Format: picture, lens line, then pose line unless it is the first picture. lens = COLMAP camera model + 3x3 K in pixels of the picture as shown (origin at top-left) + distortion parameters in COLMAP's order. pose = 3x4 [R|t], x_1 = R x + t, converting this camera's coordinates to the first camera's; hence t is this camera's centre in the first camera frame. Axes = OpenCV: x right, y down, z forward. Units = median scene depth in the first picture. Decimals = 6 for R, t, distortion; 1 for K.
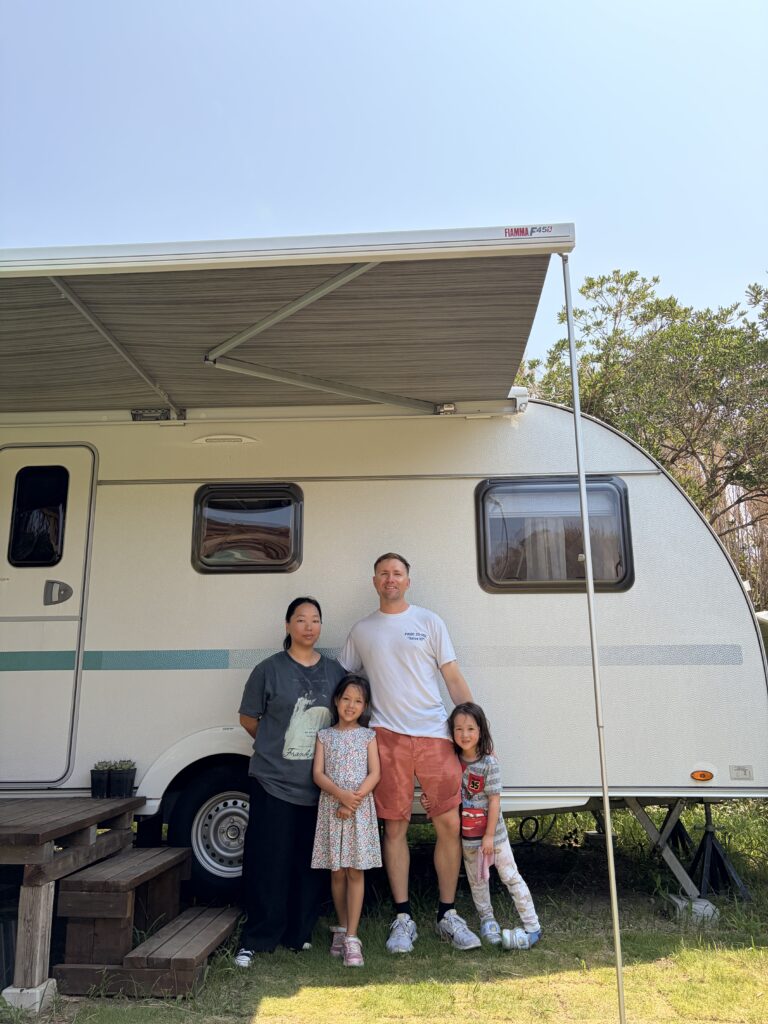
lens RADIAL K [[828.1, 0, 390.7], [0, 828.1, 504.3], [0, 0, 1]] dist [0.062842, -0.022503]
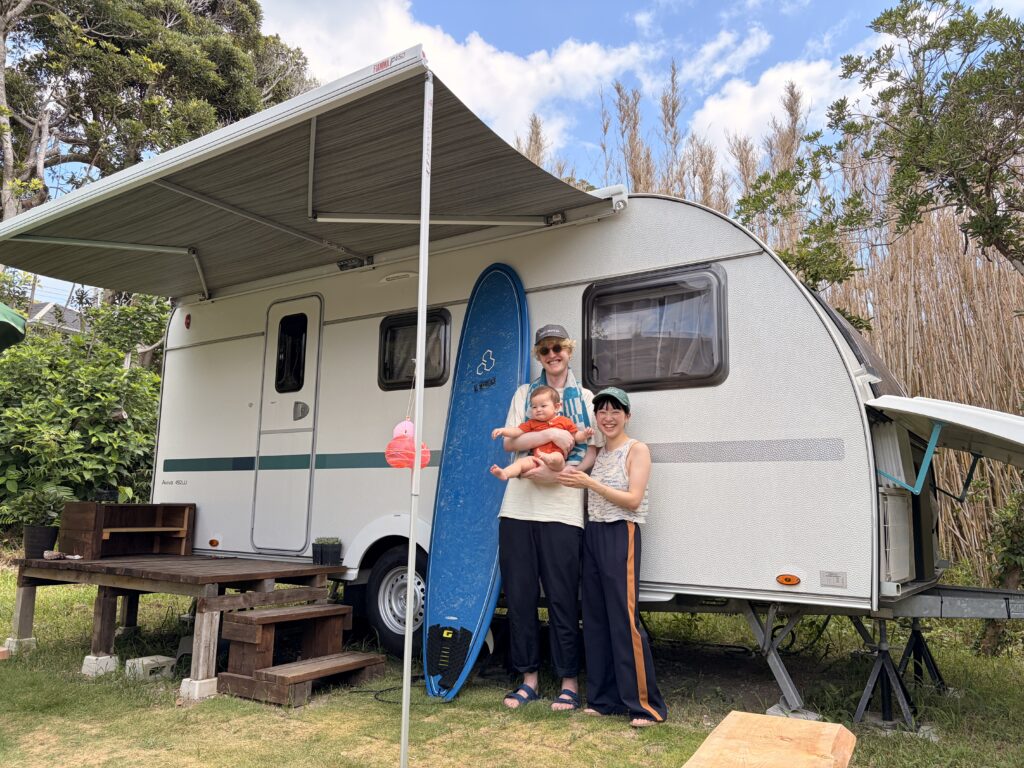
lens RADIAL K [[828.1, 0, 520.1], [0, 828.1, 385.1], [0, 0, 1]] dist [0.062842, -0.022503]
pose [[0.841697, -0.057511, -0.536879, 0.601314], [0.097355, 0.994180, 0.046133, 0.039780], [0.531101, -0.091098, 0.842397, 0.092385]]
